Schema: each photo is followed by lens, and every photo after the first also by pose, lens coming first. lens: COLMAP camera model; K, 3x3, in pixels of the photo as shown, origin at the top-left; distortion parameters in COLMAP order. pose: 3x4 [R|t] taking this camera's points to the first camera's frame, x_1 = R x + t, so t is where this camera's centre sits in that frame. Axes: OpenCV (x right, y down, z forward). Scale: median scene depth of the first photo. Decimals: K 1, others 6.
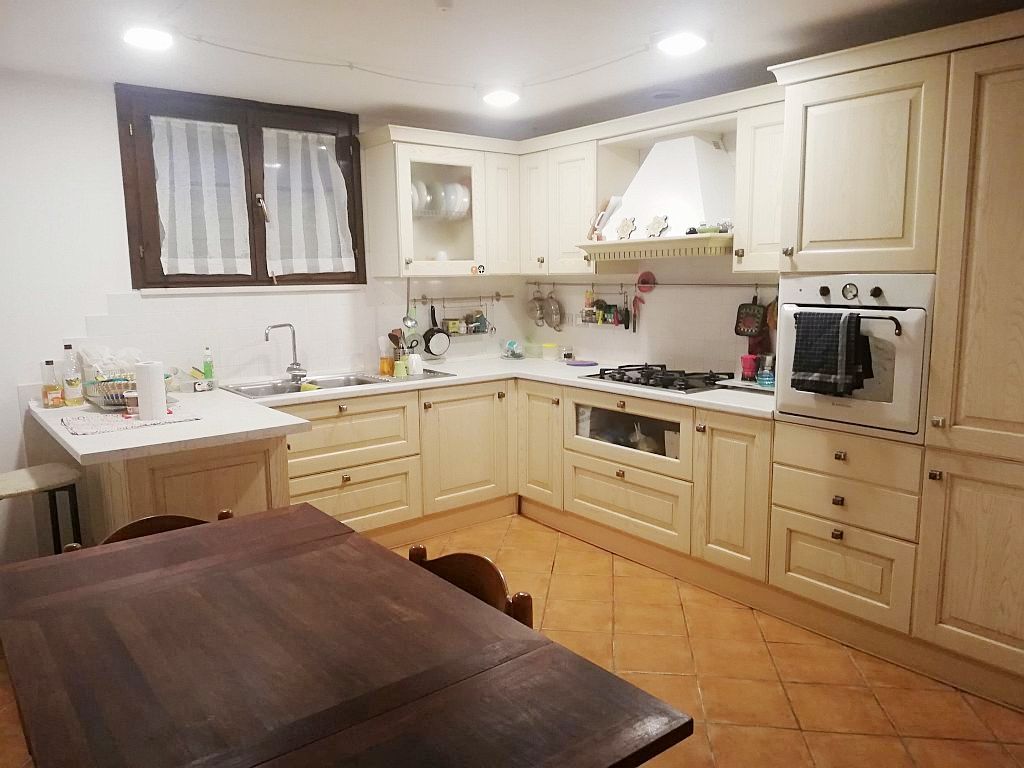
lens RADIAL K [[768.4, 0, 512.0], [0, 768.4, 384.0], [0, 0, 1]] dist [0.110046, -0.188271]
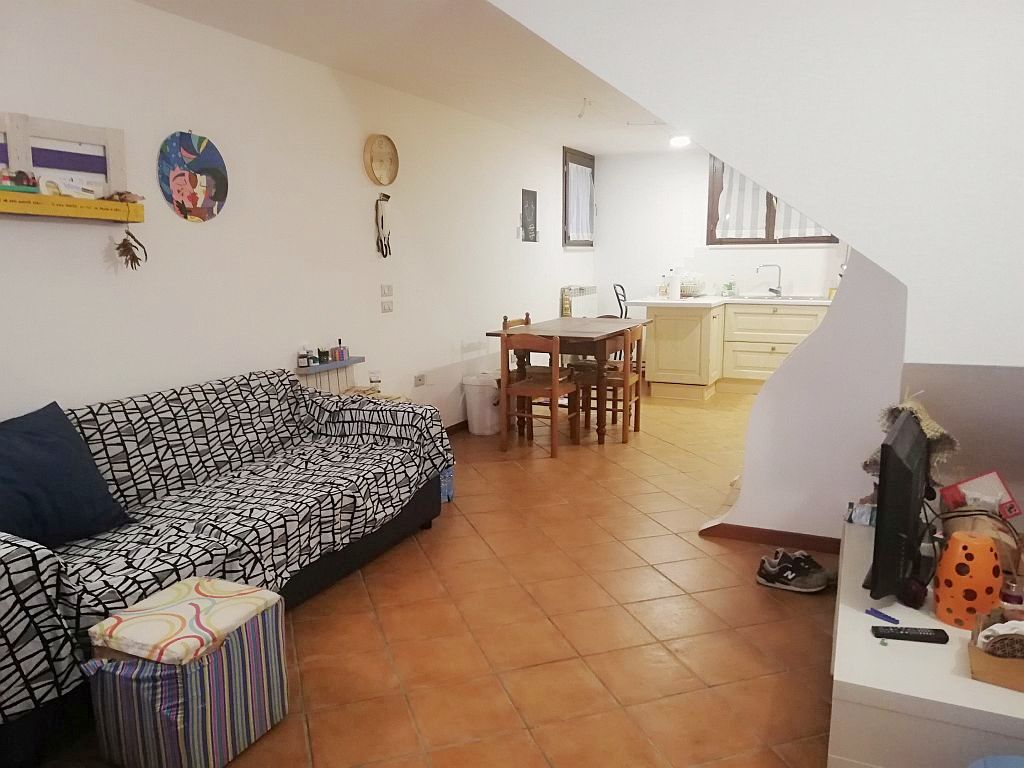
lens RADIAL K [[768.4, 0, 512.0], [0, 768.4, 384.0], [0, 0, 1]] dist [0.110046, -0.188271]
pose [[0.439472, 0.163547, -0.883242, 1.090928], [-0.133519, 0.984256, 0.115816, 0.068497], [0.888277, 0.067032, 0.454390, -0.363703]]
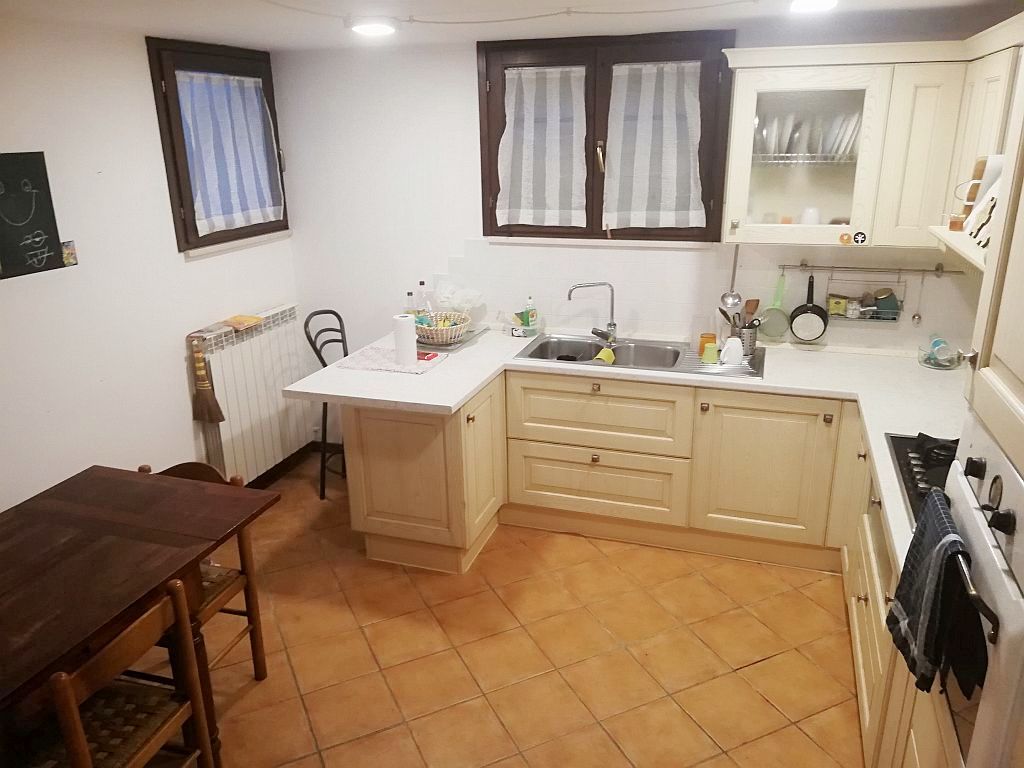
lens RADIAL K [[768.4, 0, 512.0], [0, 768.4, 384.0], [0, 0, 1]] dist [0.110046, -0.188271]
pose [[0.540216, 0.270228, -0.796959, 0.432930], [-0.114366, 0.961829, 0.248608, -0.178570], [0.833719, -0.043157, 0.550500, 0.374360]]
